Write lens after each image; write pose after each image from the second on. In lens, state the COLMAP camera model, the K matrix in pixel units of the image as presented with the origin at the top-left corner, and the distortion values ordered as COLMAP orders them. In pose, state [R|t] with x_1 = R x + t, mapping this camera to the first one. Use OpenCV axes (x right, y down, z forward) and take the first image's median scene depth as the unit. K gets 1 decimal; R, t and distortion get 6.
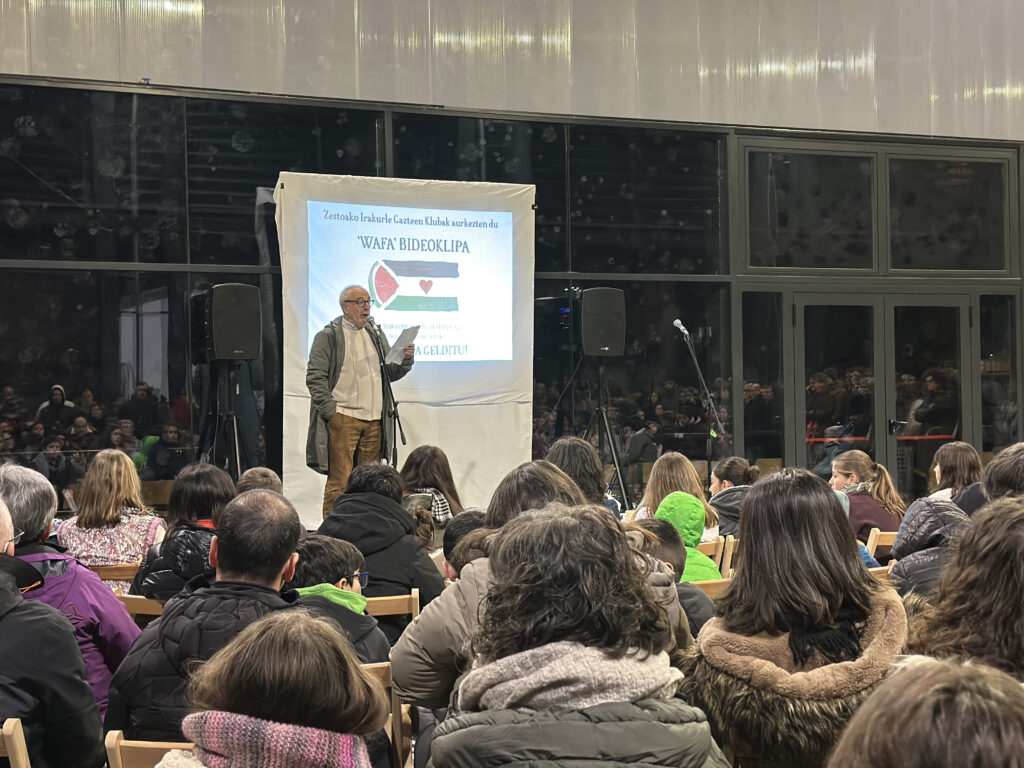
lens RADIAL K [[1401.8, 0, 520.5], [0, 1401.8, 389.1], [0, 0, 1]] dist [0.025984, 0.000000]
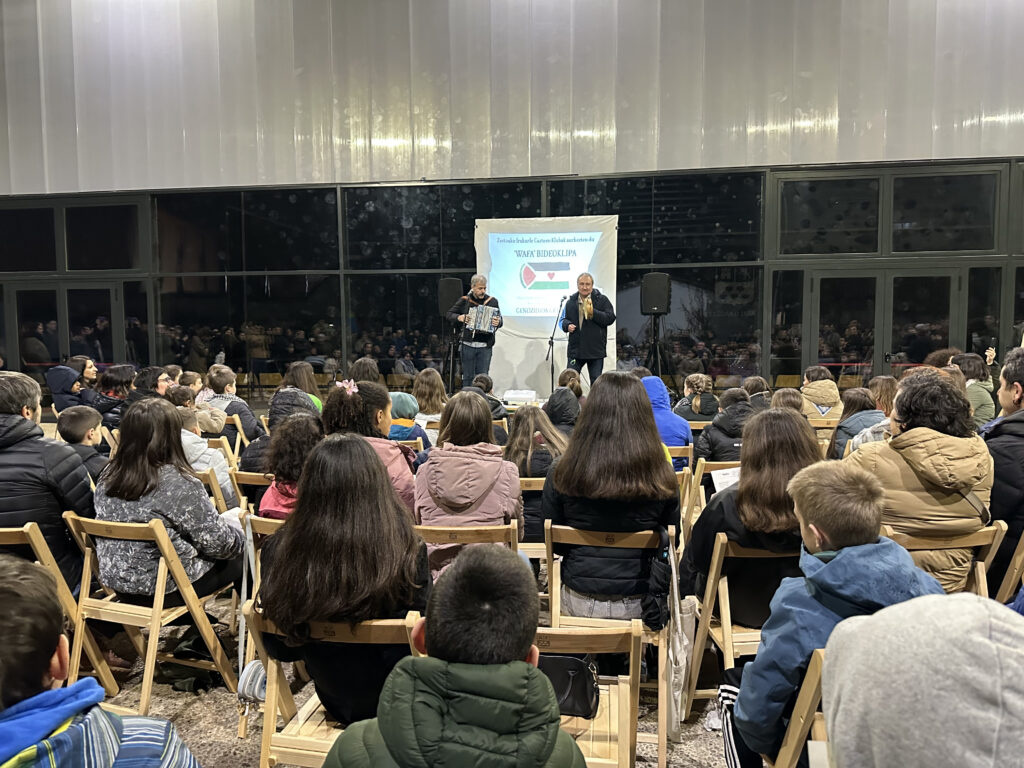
lens RADIAL K [[716.9, 0, 509.2], [0, 716.9, 404.6], [0, 0, 1]] dist [0.013145, -0.041680]
pose [[0.853949, 0.058235, -0.517088, 0.378946], [-0.004374, 0.994486, 0.104776, -0.002502], [0.520338, -0.087211, 0.849495, 0.142929]]
